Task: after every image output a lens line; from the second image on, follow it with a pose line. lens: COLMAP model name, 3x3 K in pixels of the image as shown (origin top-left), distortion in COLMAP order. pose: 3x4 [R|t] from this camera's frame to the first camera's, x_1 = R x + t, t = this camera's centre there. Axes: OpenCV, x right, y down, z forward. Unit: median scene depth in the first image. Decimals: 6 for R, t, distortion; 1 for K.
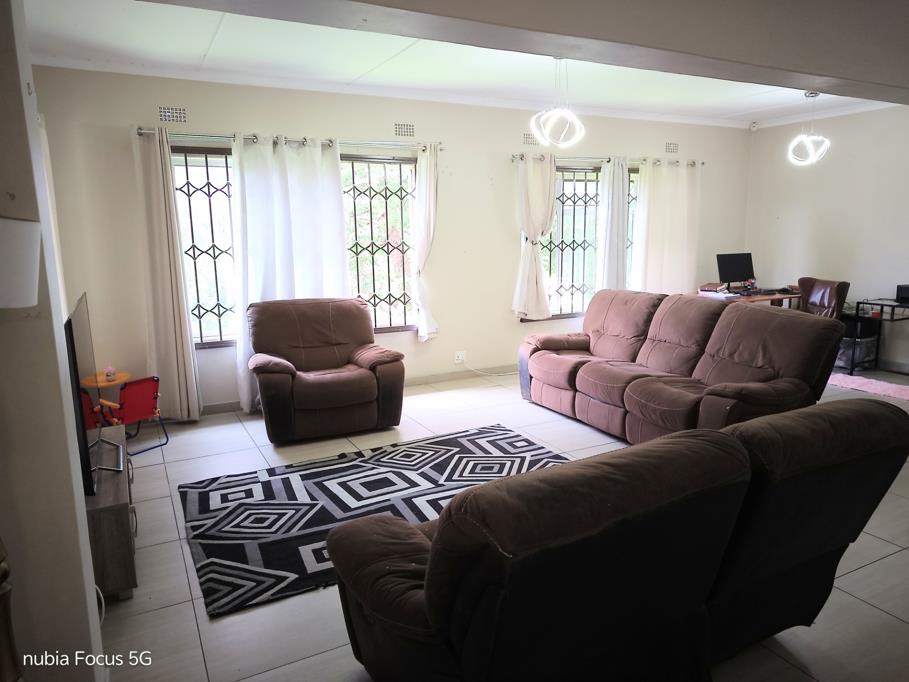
lens RADIAL K [[631.0, 0, 456.3], [0, 631.0, 342.9], [0, 0, 1]] dist [0.001834, -0.006387]
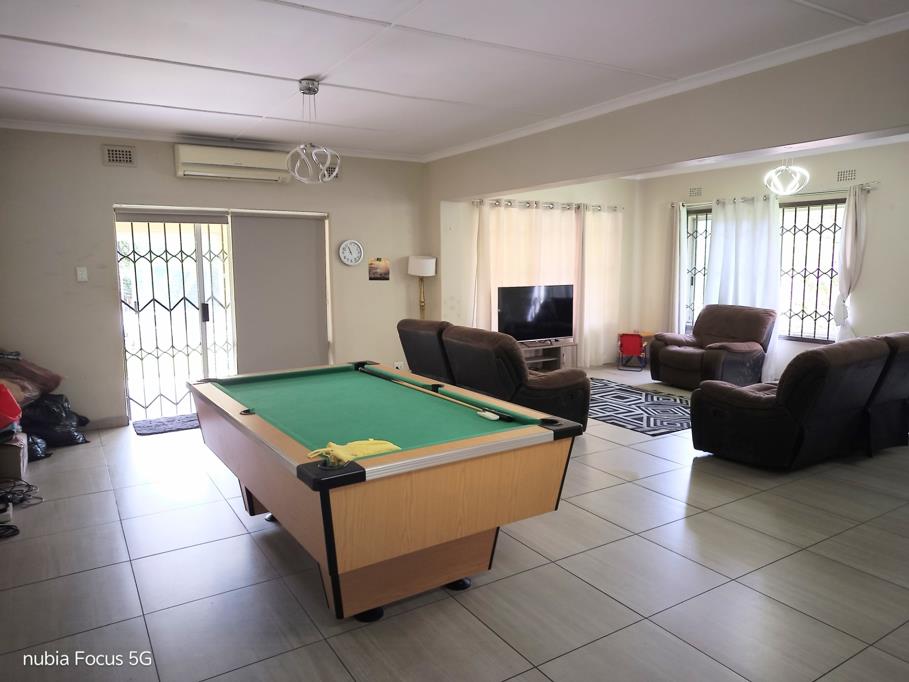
lens RADIAL K [[631.0, 0, 456.3], [0, 631.0, 342.9], [0, 0, 1]] dist [0.001834, -0.006387]
pose [[0.070618, 0.122576, -0.989944, 1.176764], [-0.192578, 0.975426, 0.107041, -0.017031], [0.978737, 0.183082, 0.092488, 0.249998]]
